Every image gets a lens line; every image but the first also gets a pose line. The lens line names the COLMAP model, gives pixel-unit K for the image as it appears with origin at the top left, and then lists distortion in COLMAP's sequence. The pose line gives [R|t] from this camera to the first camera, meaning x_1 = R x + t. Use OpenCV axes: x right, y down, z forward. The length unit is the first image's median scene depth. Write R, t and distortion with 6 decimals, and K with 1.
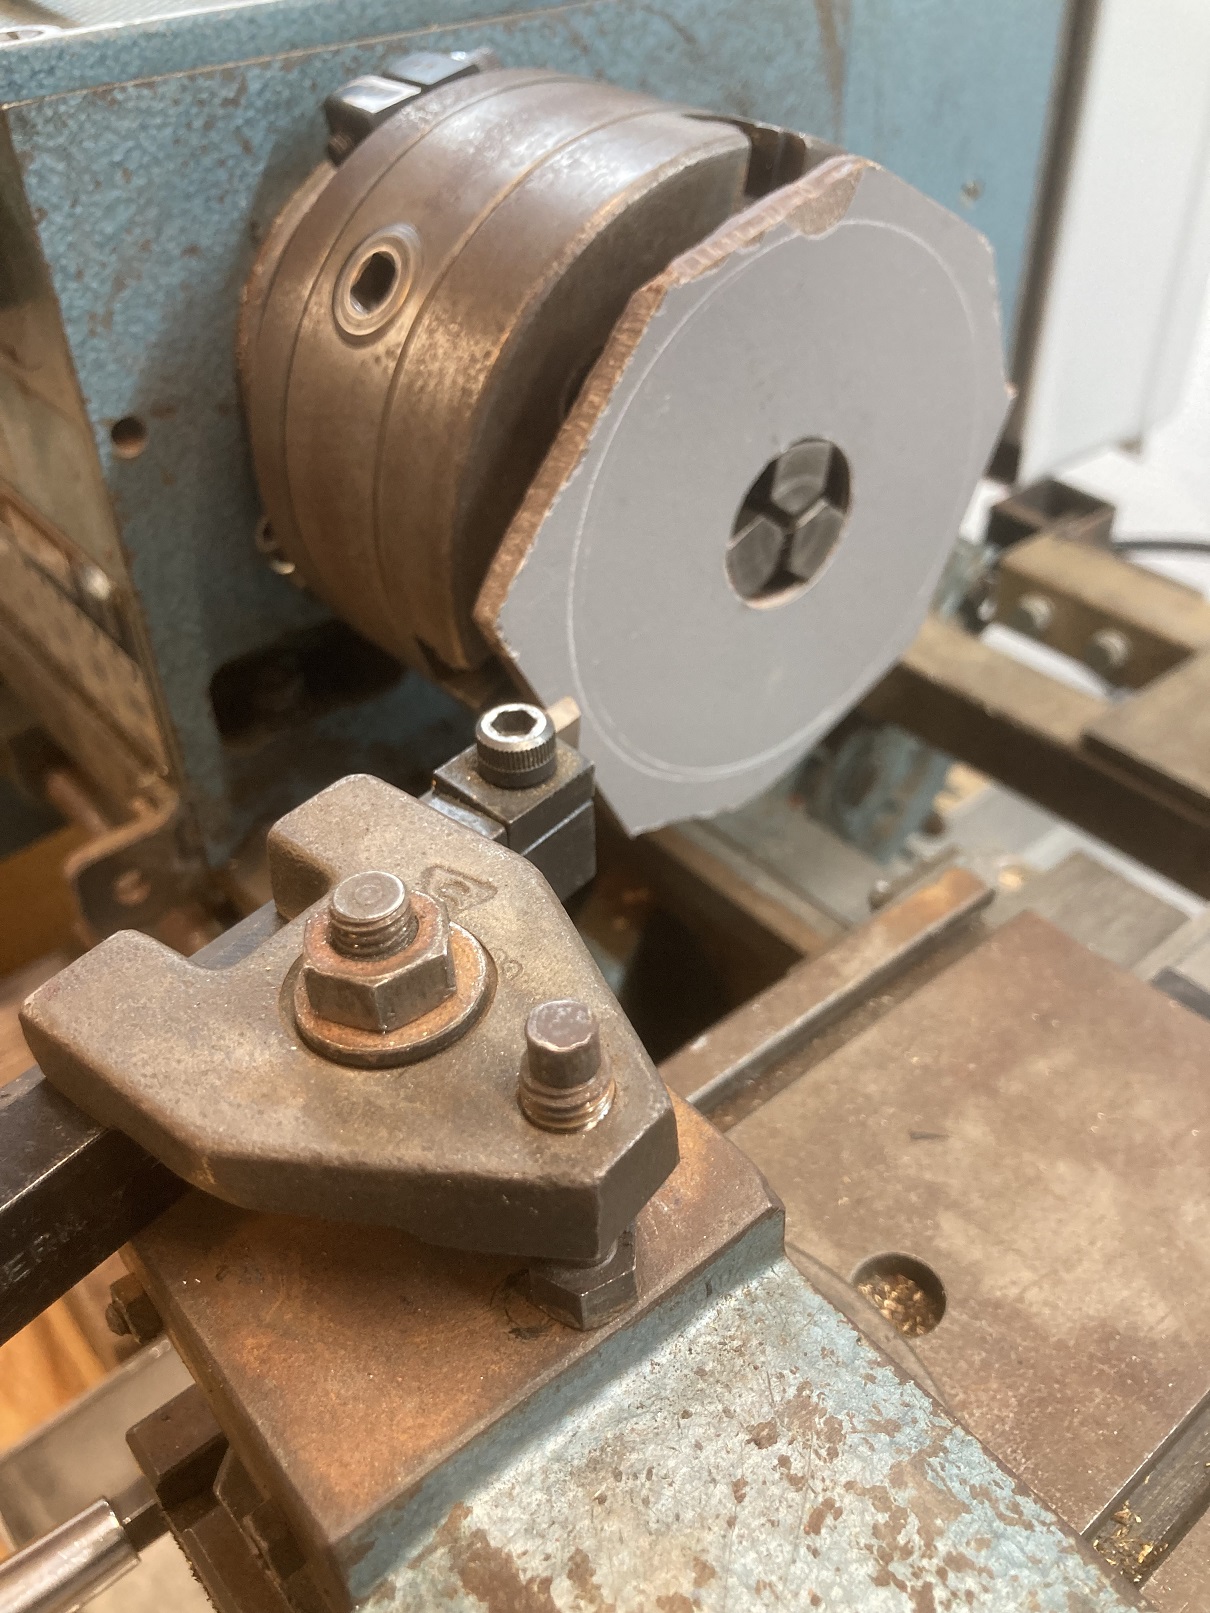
lens RADIAL K [[1347.2, 0, 626.4], [0, 1347.2, 809.8], [0, 0, 1]] dist [0.001199, -0.003075]
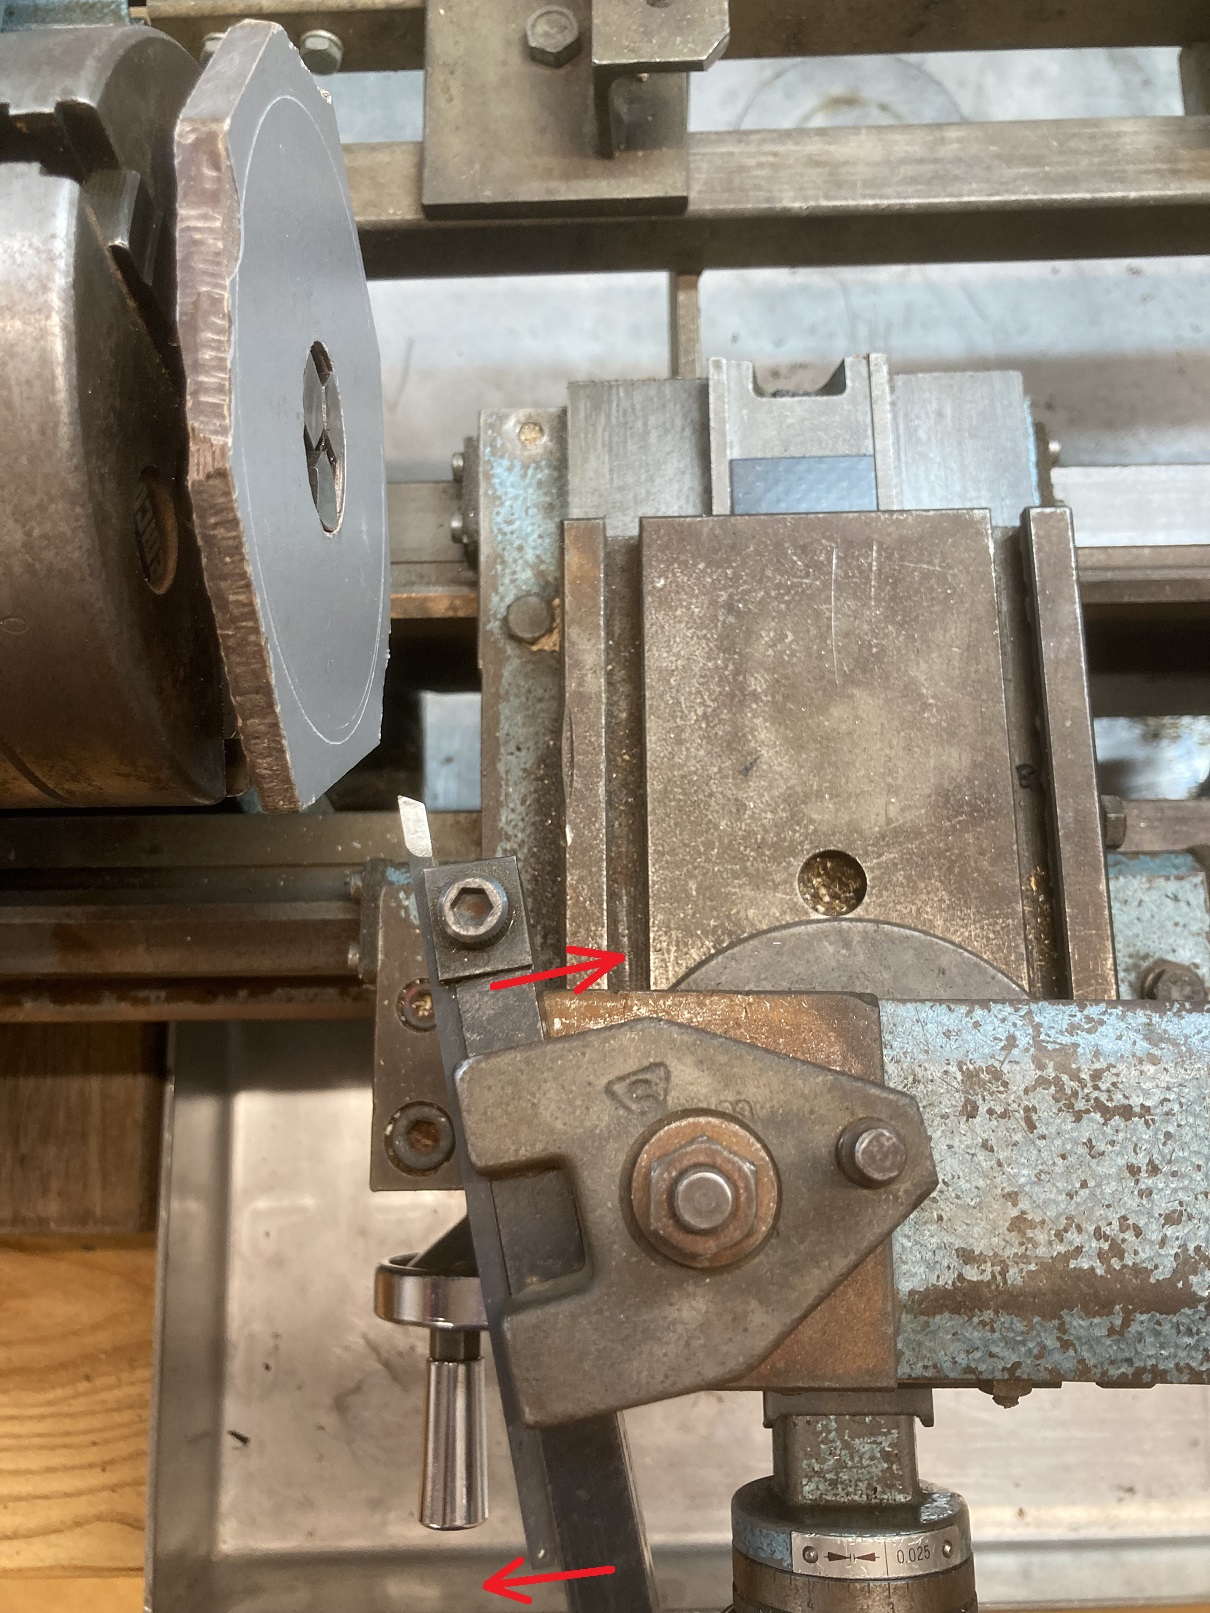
lens RADIAL K [[1340.9, 0, 605.0], [0, 1340.9, 806.5], [0, 0, 1]] dist [-0.002102, 0.002280]
pose [[0.641262, -0.746116, 0.179149, -0.192674], [0.492389, 0.579188, 0.649688, -0.993897], [-0.588503, -0.328409, 0.738790, 0.216530]]
